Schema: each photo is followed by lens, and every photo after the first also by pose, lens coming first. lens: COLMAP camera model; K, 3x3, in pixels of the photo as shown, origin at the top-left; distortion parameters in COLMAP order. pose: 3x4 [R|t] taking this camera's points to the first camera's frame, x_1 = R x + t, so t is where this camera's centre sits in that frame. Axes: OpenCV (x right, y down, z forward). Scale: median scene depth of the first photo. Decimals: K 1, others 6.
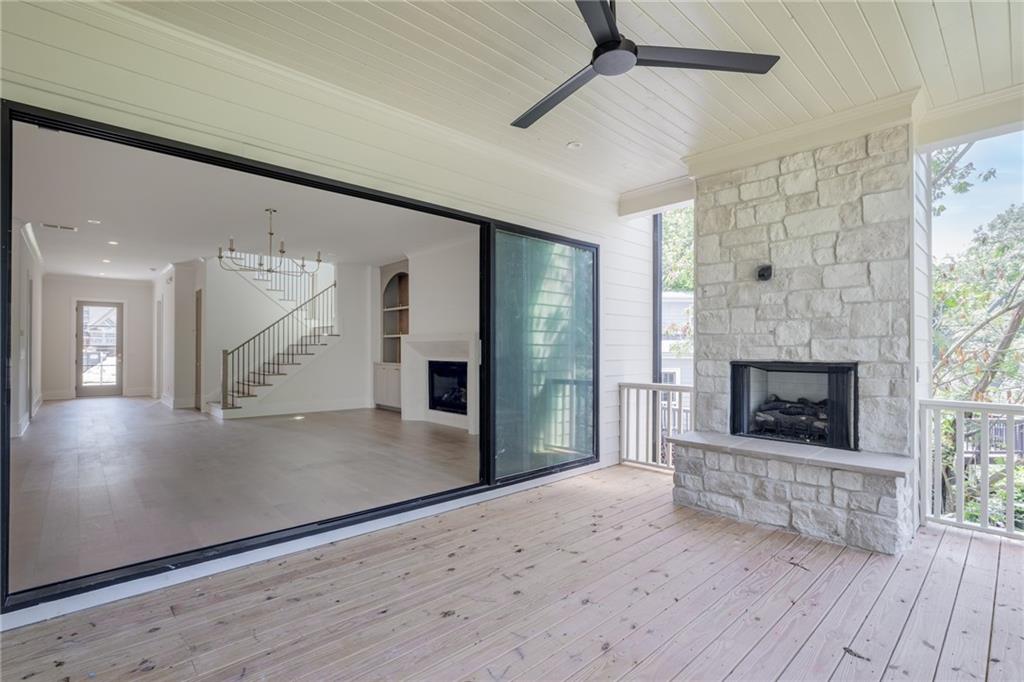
lens RADIAL K [[473.2, 0, 509.7], [0, 473.2, 345.2], [0, 0, 1]] dist [-0.022586, -0.000052]
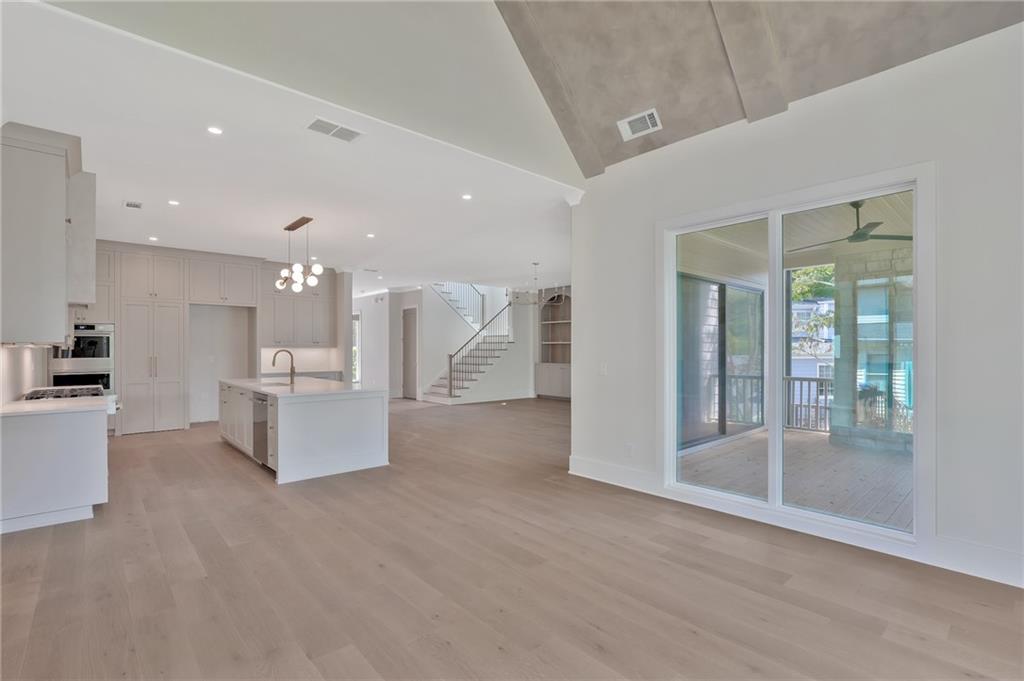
lens RADIAL K [[473.2, 0, 511.3], [0, 473.2, 343.9], [0, 0, 1]] dist [-0.022586, -0.000052]
pose [[0.999934, -0.001613, -0.011372, -0.529322], [0.001617, 0.999999, 0.000315, -0.027090], [0.011371, -0.000334, 0.999935, -0.489383]]
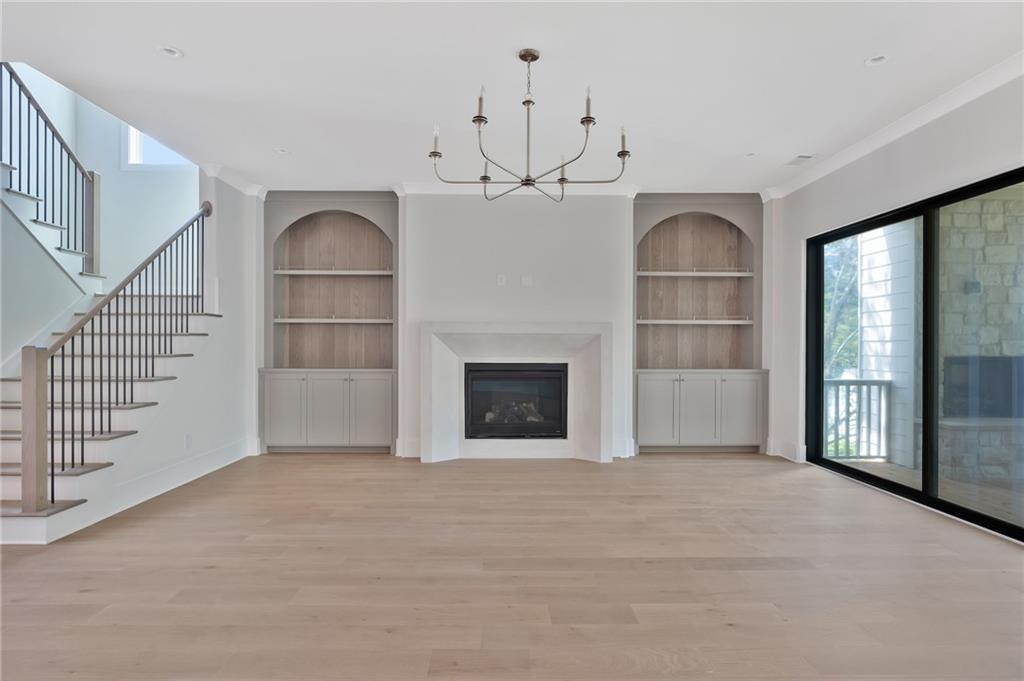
lens RADIAL K [[533.5, 0, 509.9], [0, 533.5, 345.0], [0, 0, 1]] dist [-0.015603, 0.005198]
pose [[0.667917, 0.001170, 0.744235, -0.855847], [-0.010137, 0.999920, 0.007526, 0.002725], [-0.744166, -0.012570, 0.667876, 0.610339]]
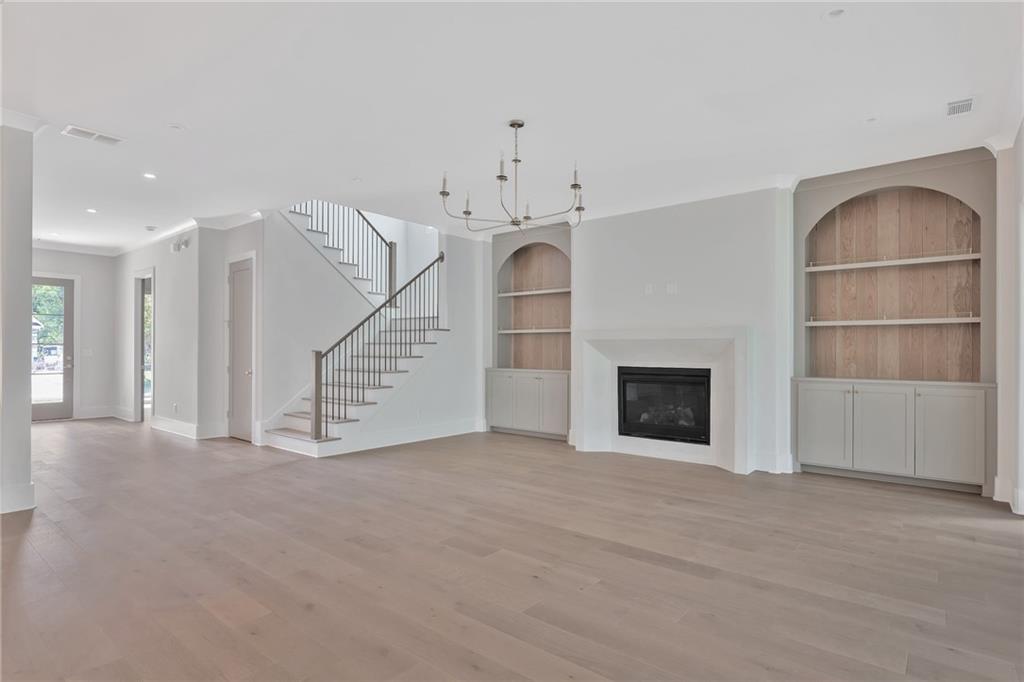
lens RADIAL K [[533.5, 0, 510.1], [0, 533.5, 343.4], [0, 0, 1]] dist [-0.015603, 0.005198]
pose [[0.990679, 0.004148, 0.136155, -0.566564], [-0.003851, 0.999990, -0.002449, 0.000462], [-0.136163, 0.001901, 0.990685, 0.296860]]
